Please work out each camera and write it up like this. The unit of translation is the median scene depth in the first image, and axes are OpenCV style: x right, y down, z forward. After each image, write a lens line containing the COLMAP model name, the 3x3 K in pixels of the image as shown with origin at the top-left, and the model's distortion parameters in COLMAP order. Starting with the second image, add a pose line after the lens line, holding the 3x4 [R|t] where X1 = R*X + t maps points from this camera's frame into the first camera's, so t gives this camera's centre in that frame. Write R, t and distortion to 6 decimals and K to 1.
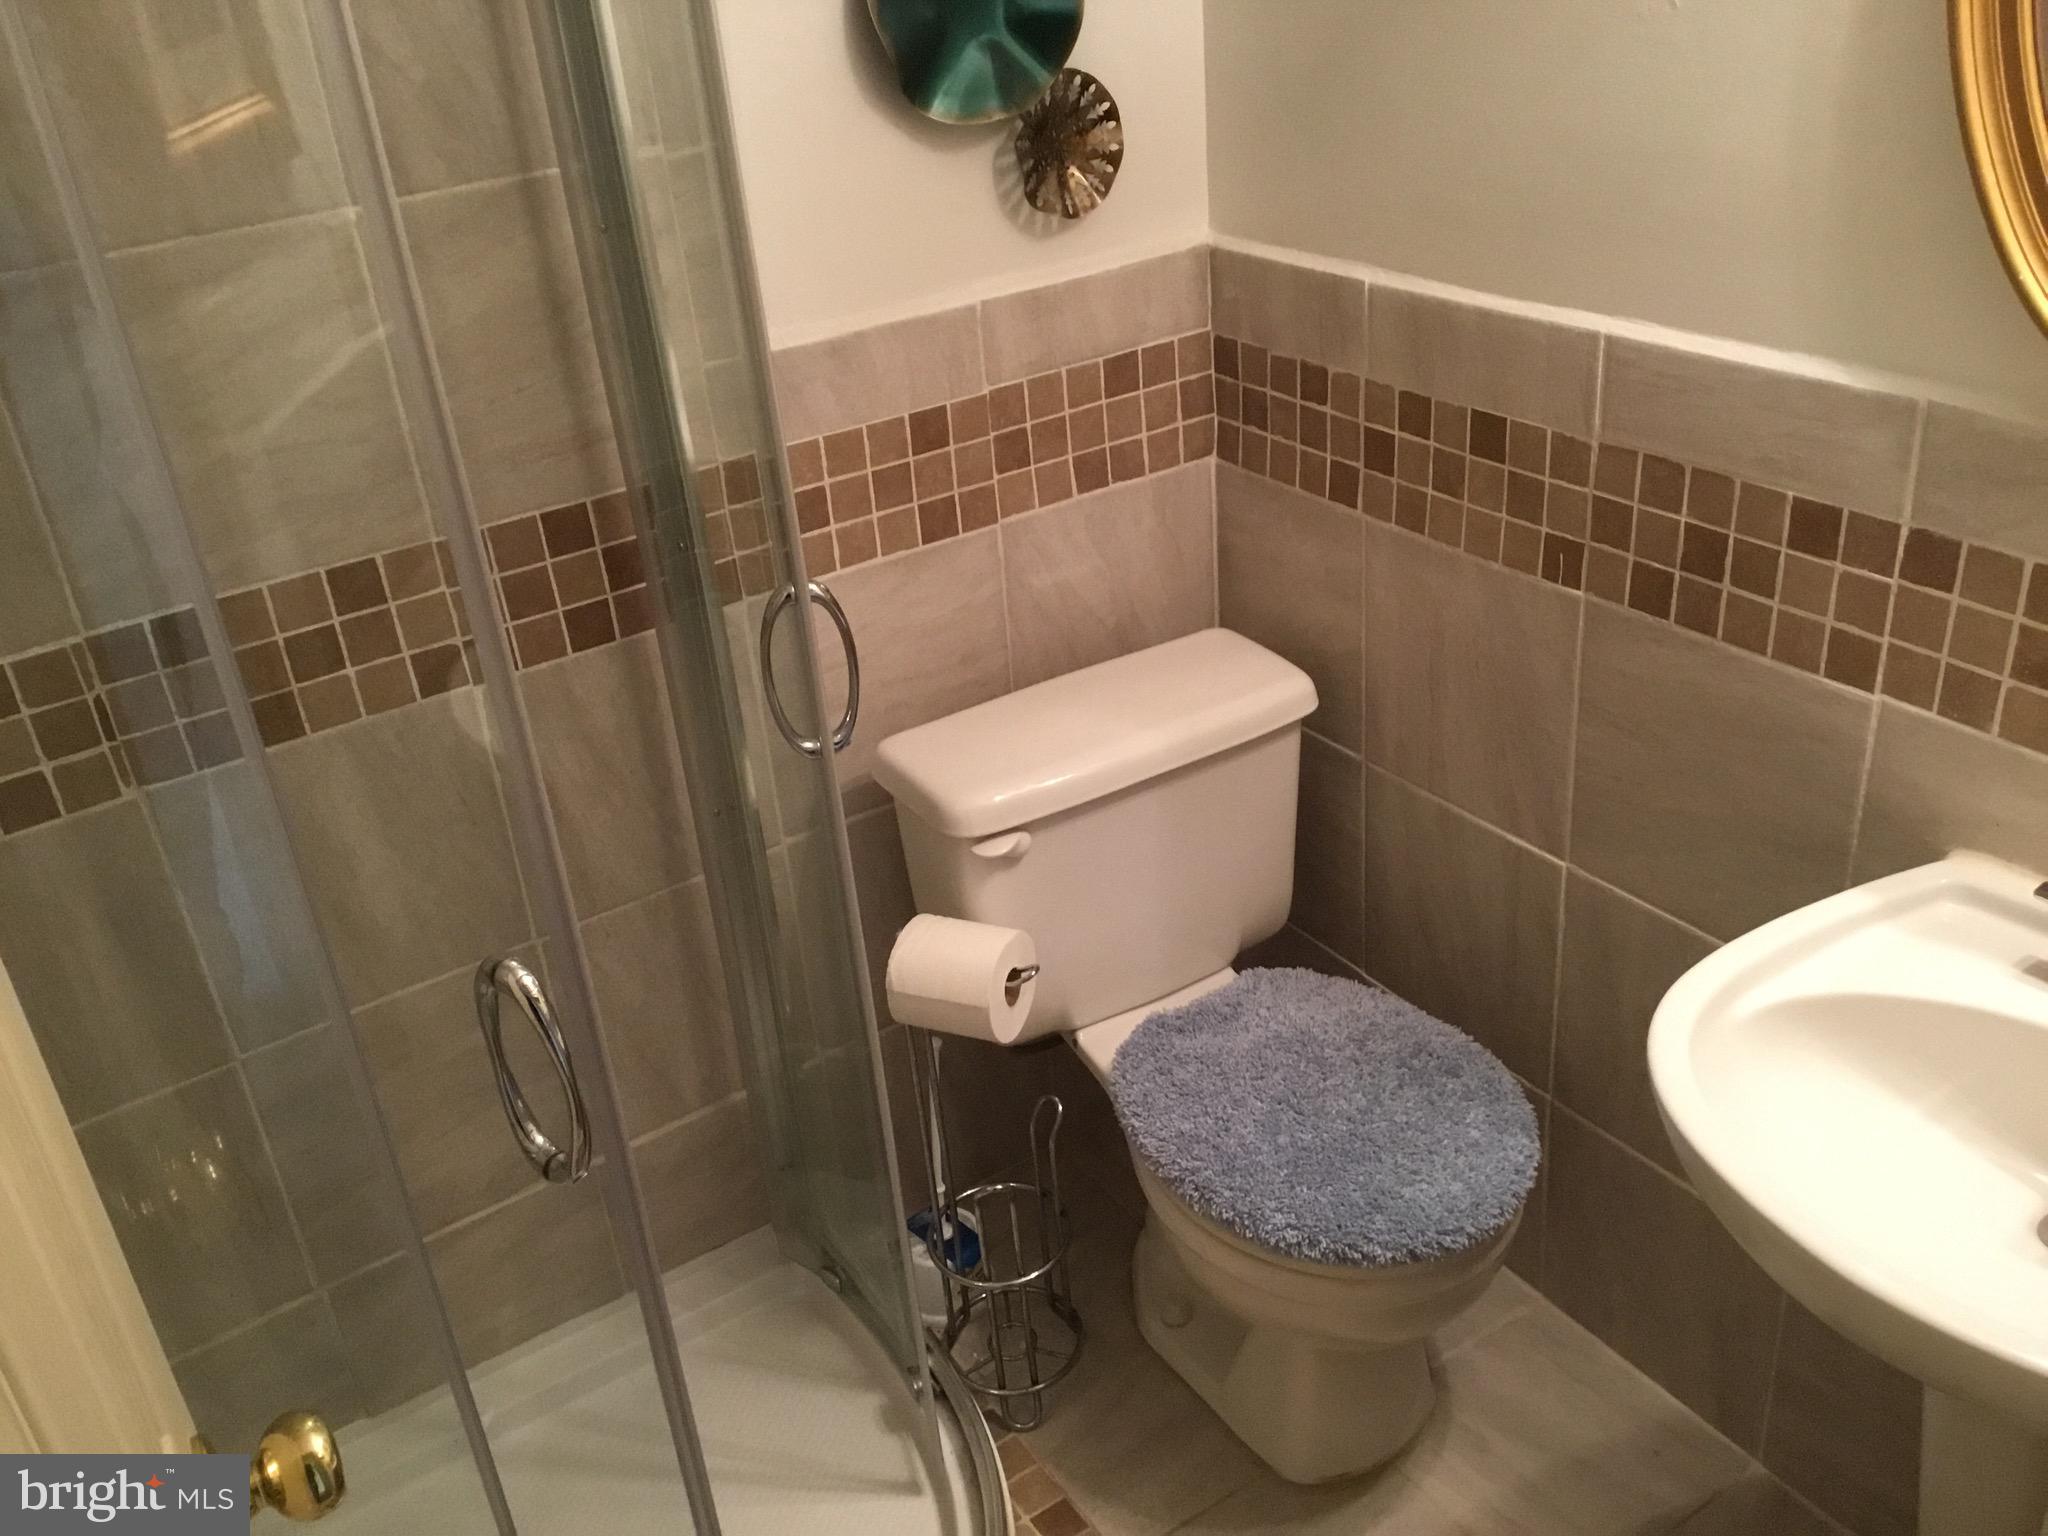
lens RADIAL K [[1821.3, 0, 1018.2], [0, 1821.3, 770.1], [0, 0, 1]] dist [0.119202, -0.177348]
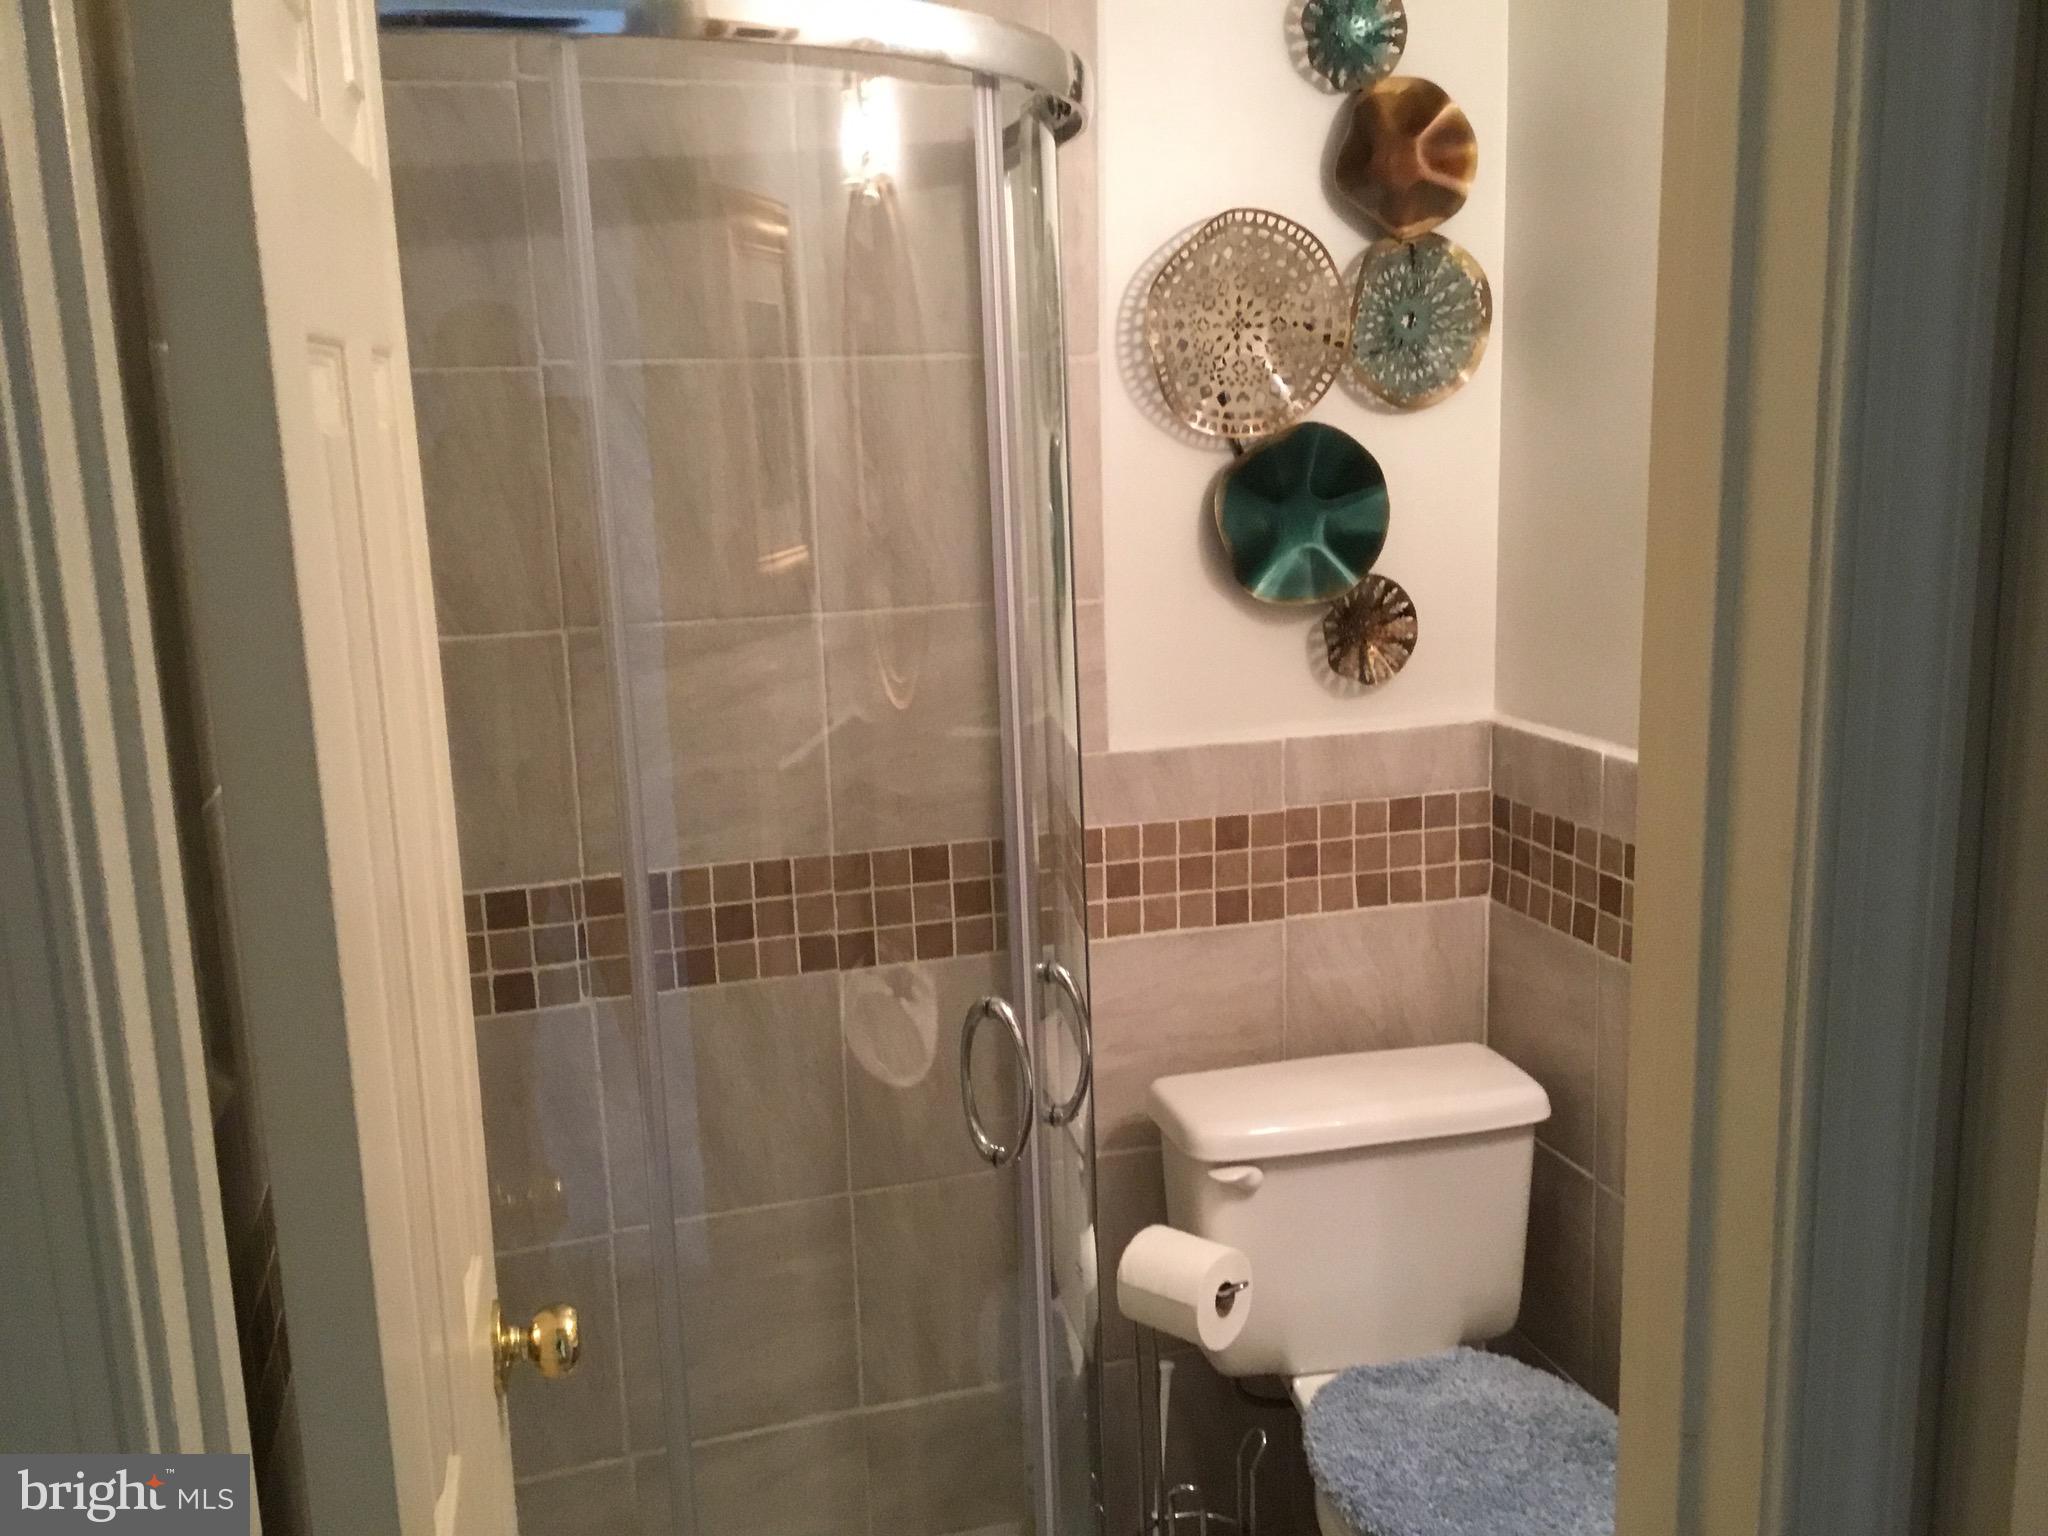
lens RADIAL K [[1821.3, 0, 1036.1], [0, 1821.3, 770.2], [0, 0, 1]] dist [0.119202, -0.177348]
pose [[0.958074, 0.105710, -0.266308, 0.150605], [-0.177251, 0.948924, -0.261008, 0.121168], [0.225115, 0.297268, 0.927876, -0.191619]]
